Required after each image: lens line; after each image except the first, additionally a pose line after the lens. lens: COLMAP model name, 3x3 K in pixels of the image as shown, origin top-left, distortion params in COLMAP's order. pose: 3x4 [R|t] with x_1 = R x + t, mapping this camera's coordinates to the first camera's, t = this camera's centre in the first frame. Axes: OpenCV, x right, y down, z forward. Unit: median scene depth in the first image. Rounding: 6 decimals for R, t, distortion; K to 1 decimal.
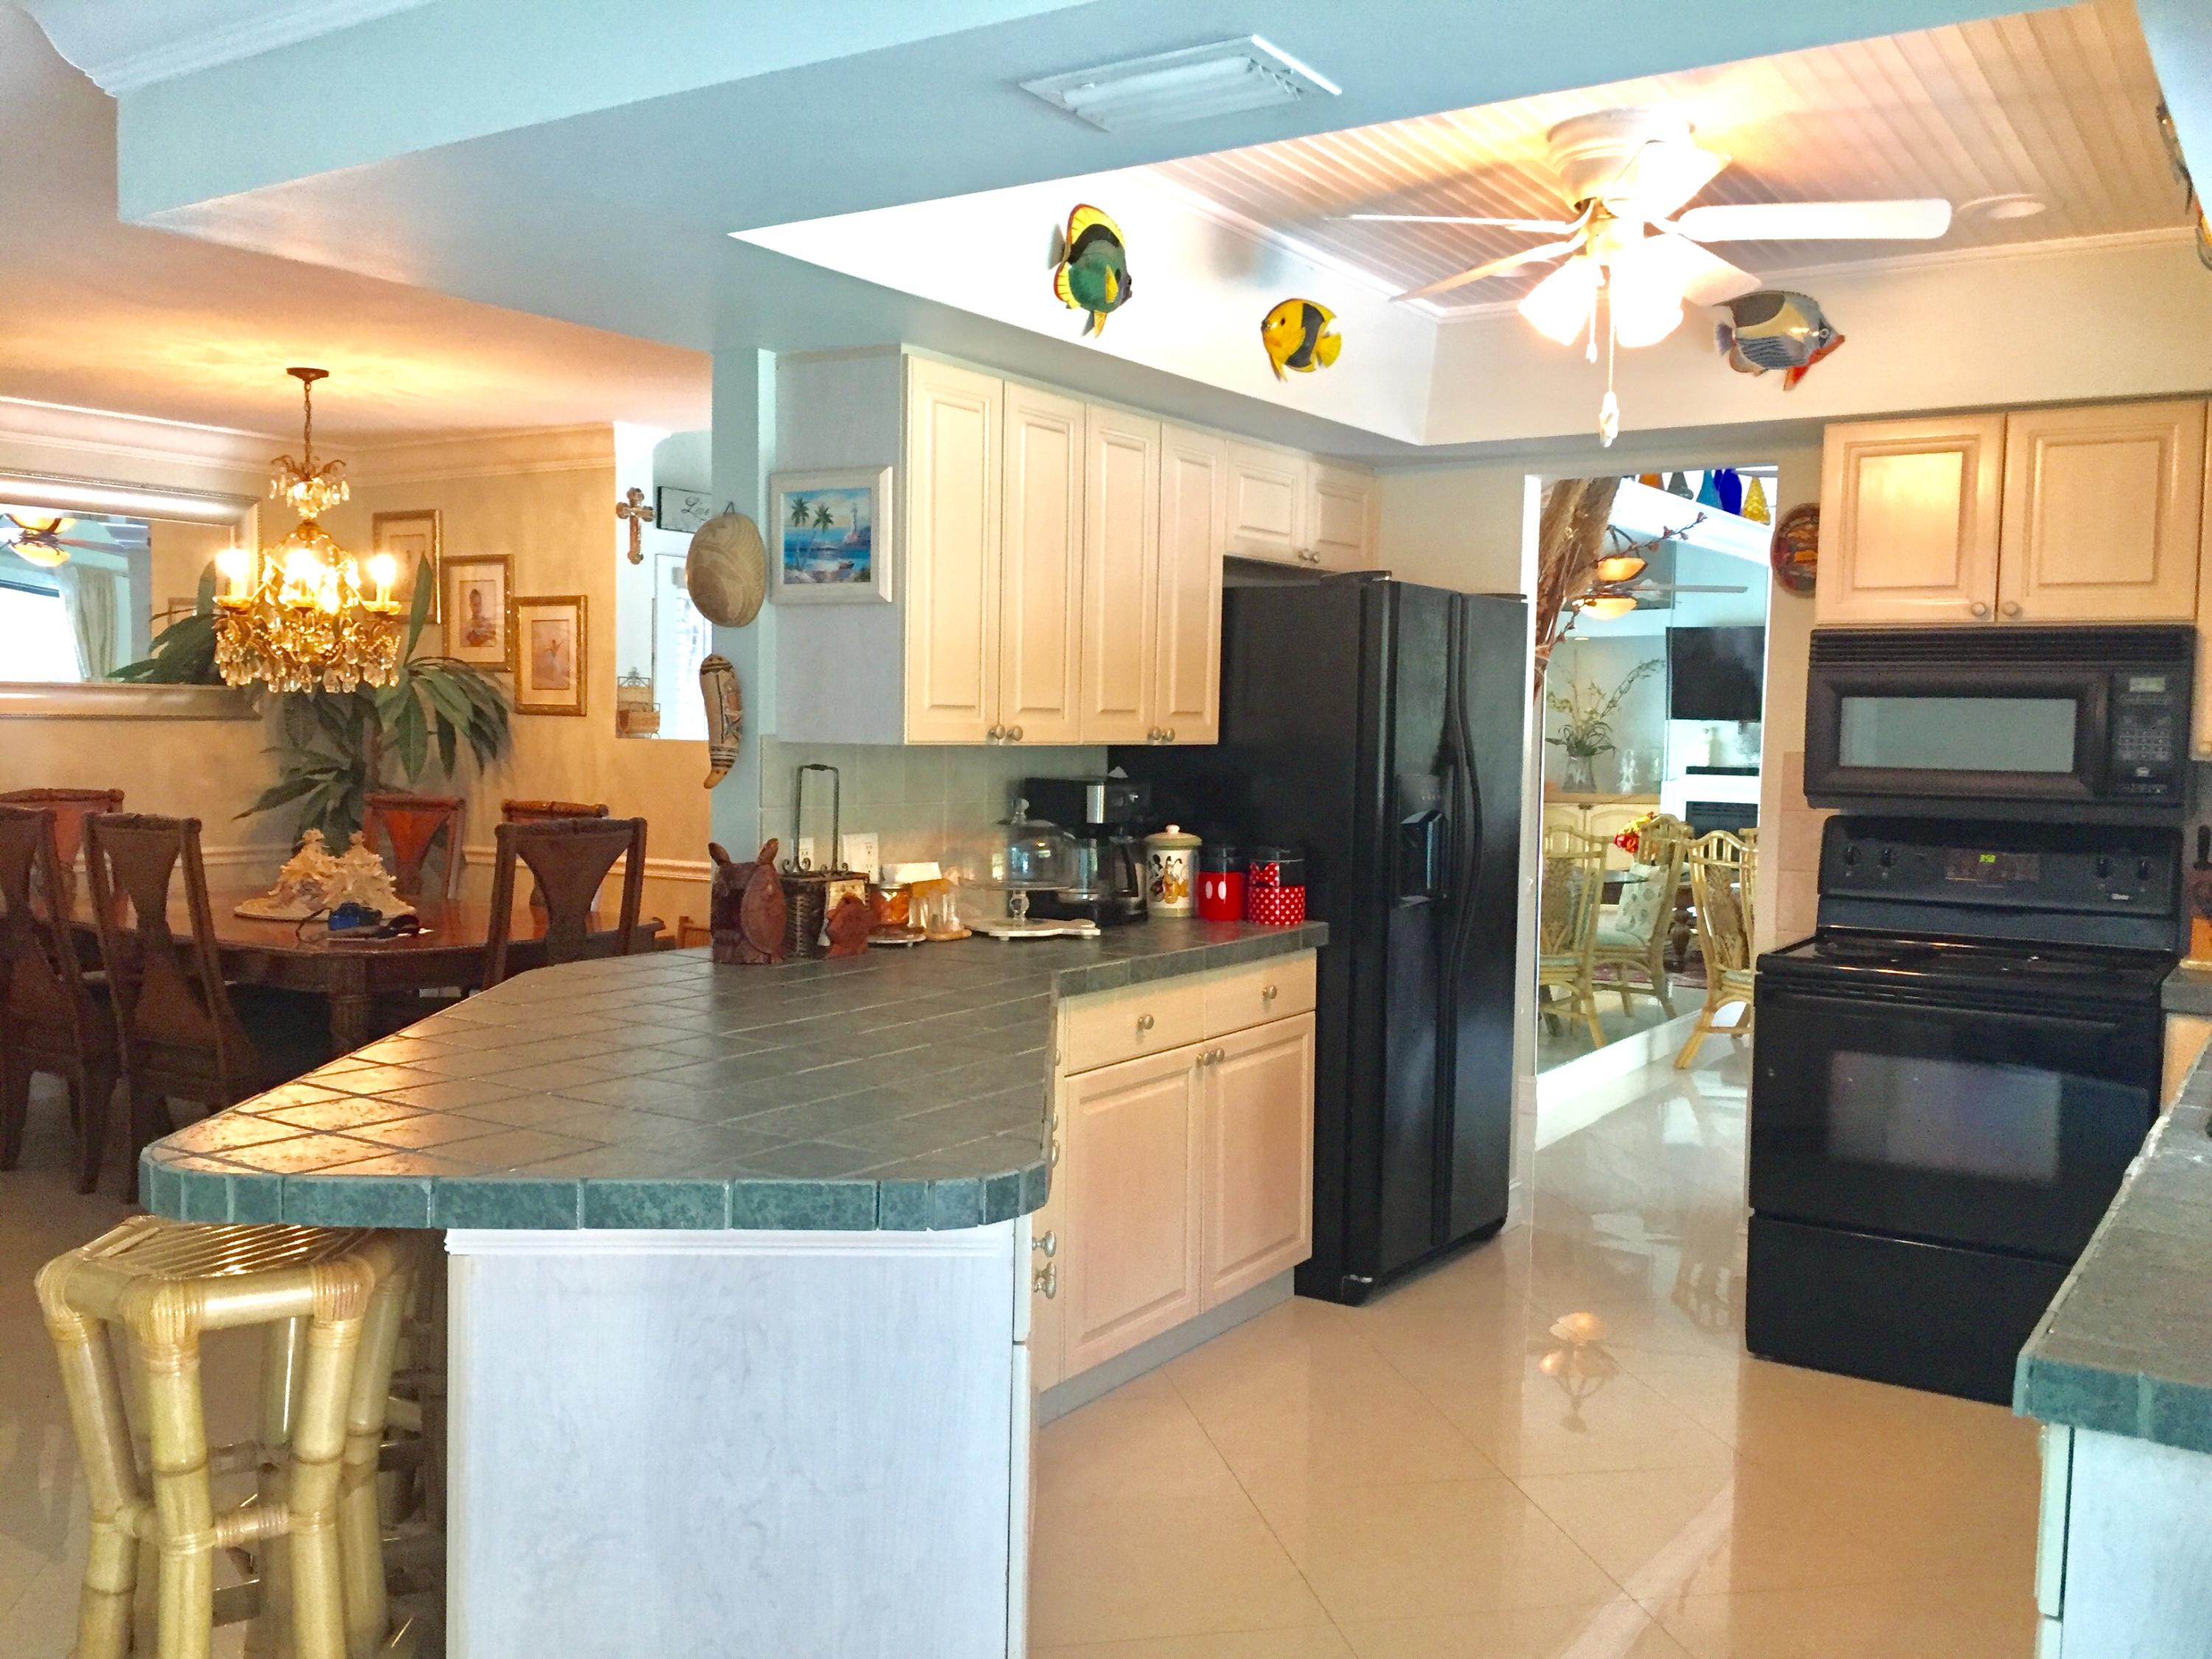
lens RADIAL K [[1905.4, 0, 1104.6], [0, 1905.4, 839.7], [0, 0, 1]] dist [0.081402, -0.125184]
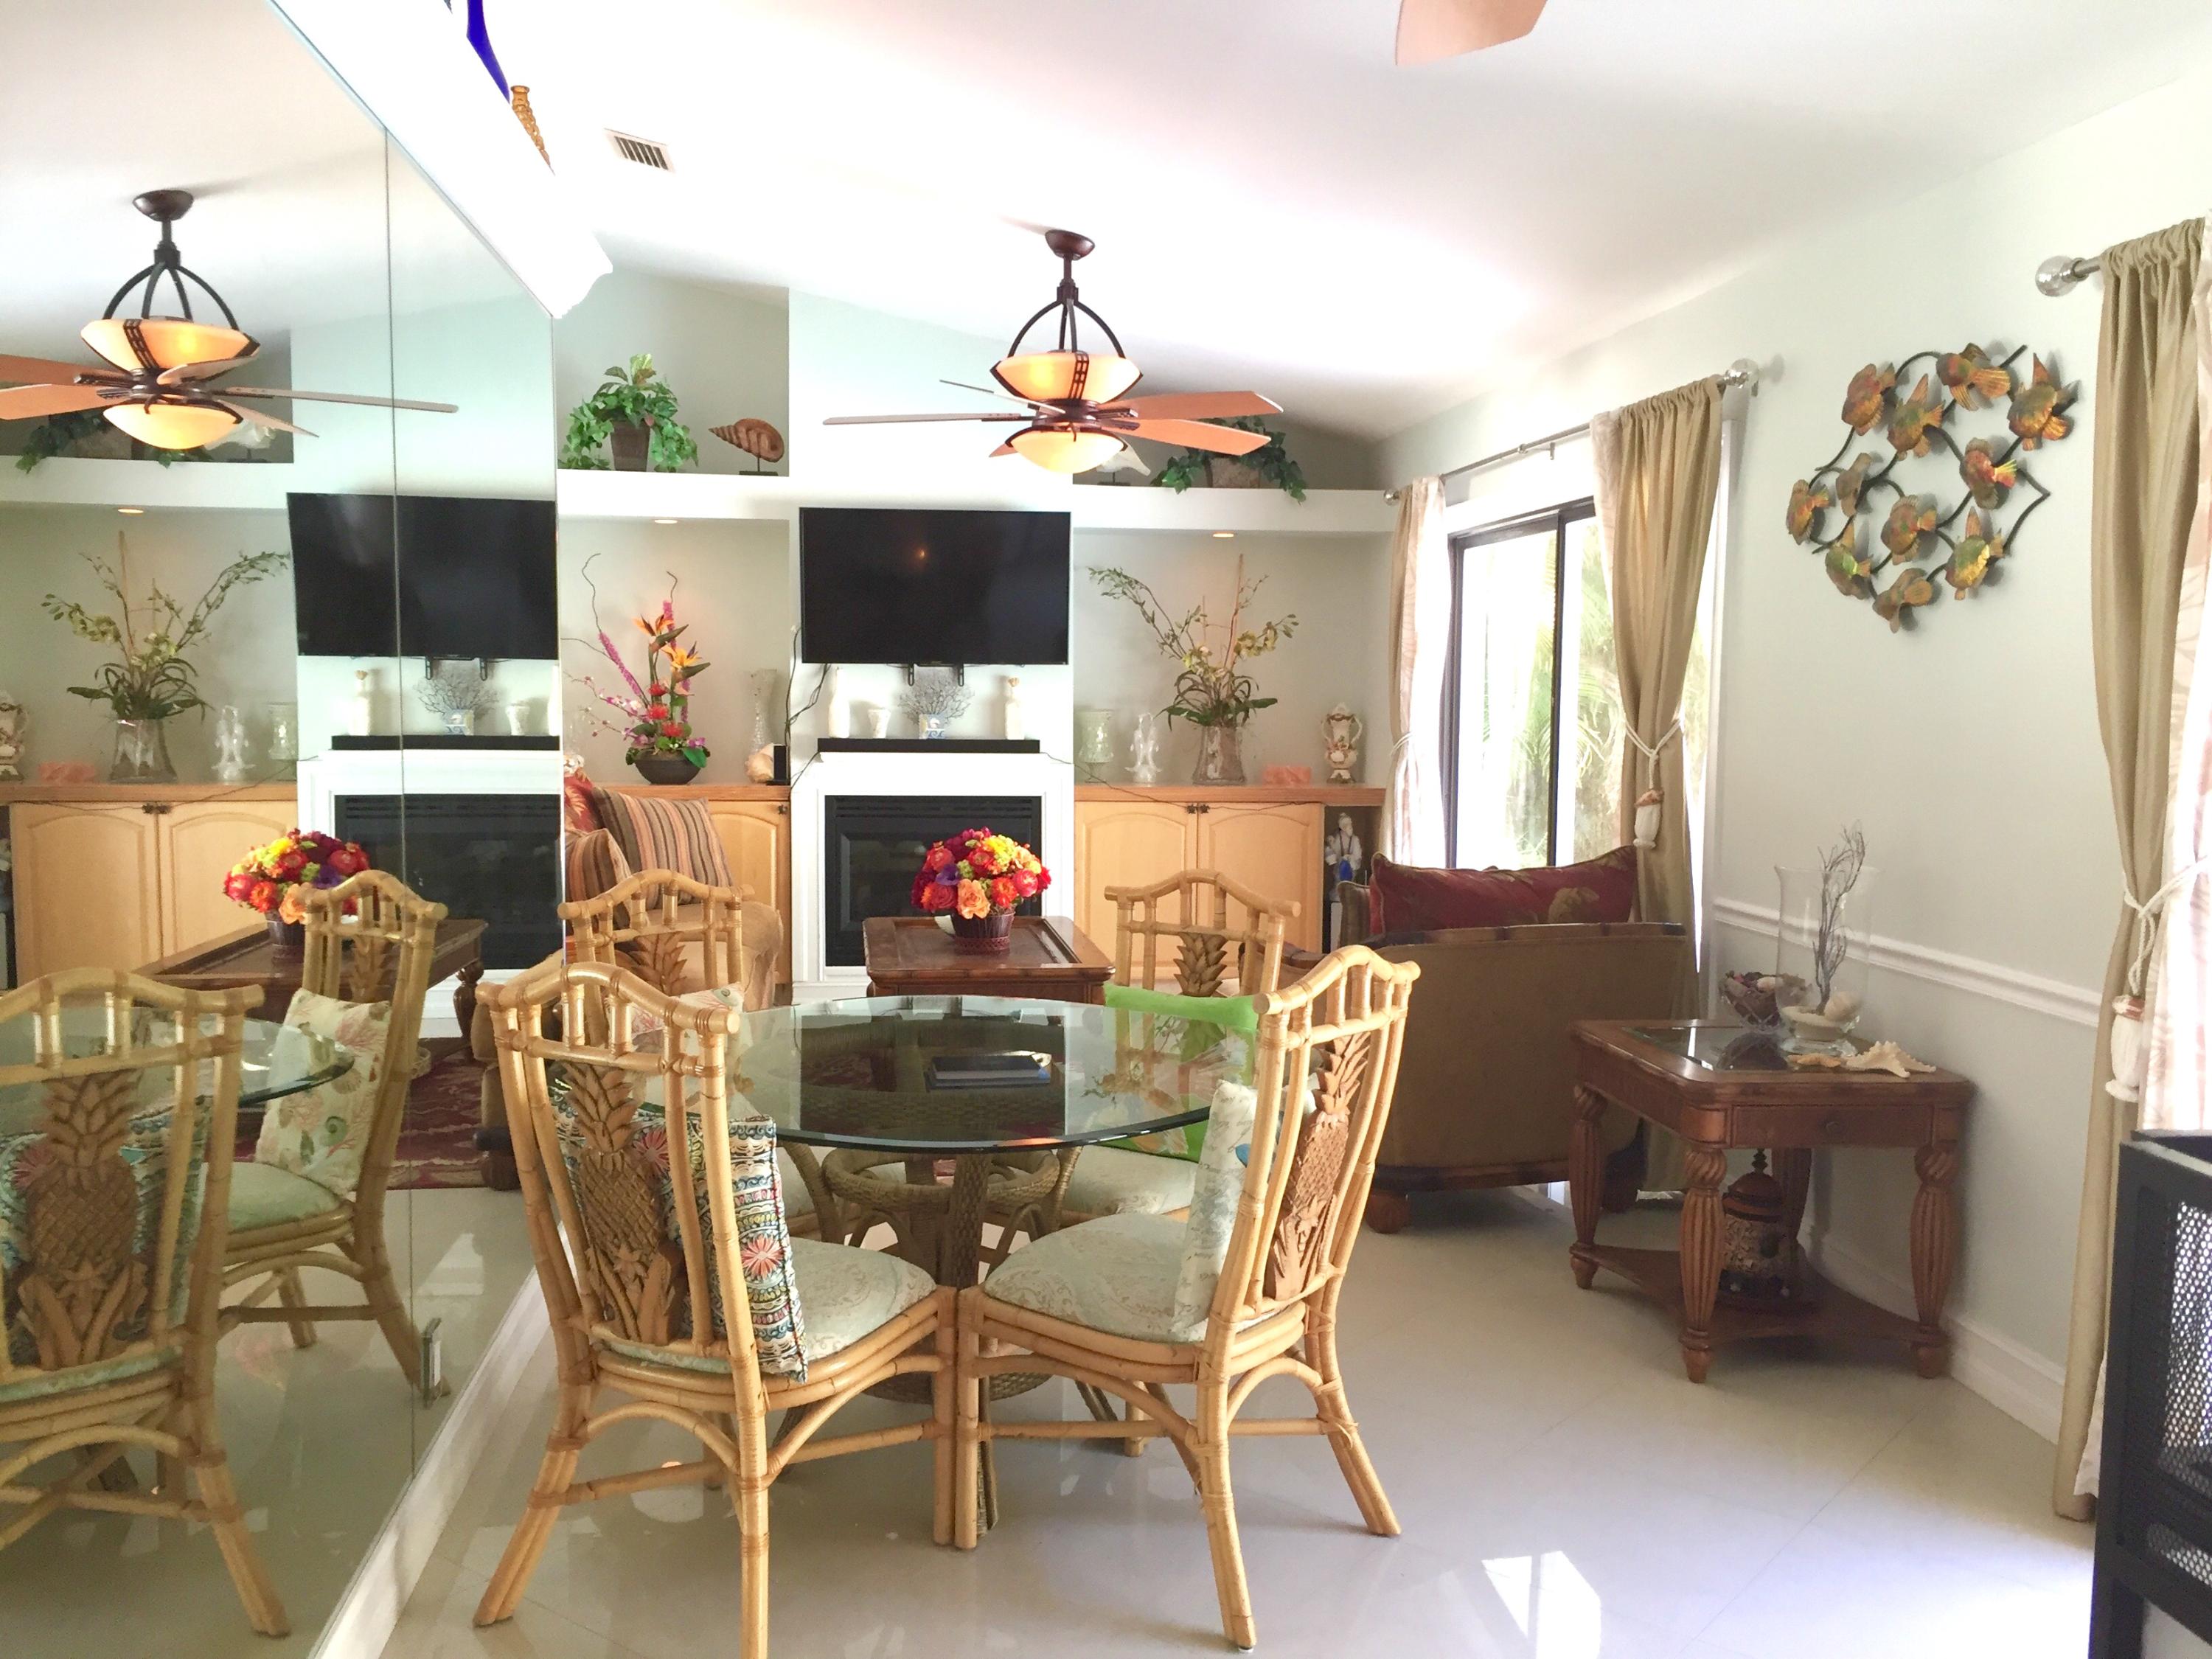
lens RADIAL K [[1905.4, 0, 1113.8], [0, 1905.4, 863.2], [0, 0, 1]] dist [0.081402, -0.125184]
pose [[0.759613, -0.066652, 0.646951, 0.213606], [0.040434, 0.997650, 0.055308, -0.047375], [-0.649117, -0.015854, 0.760523, 0.850304]]
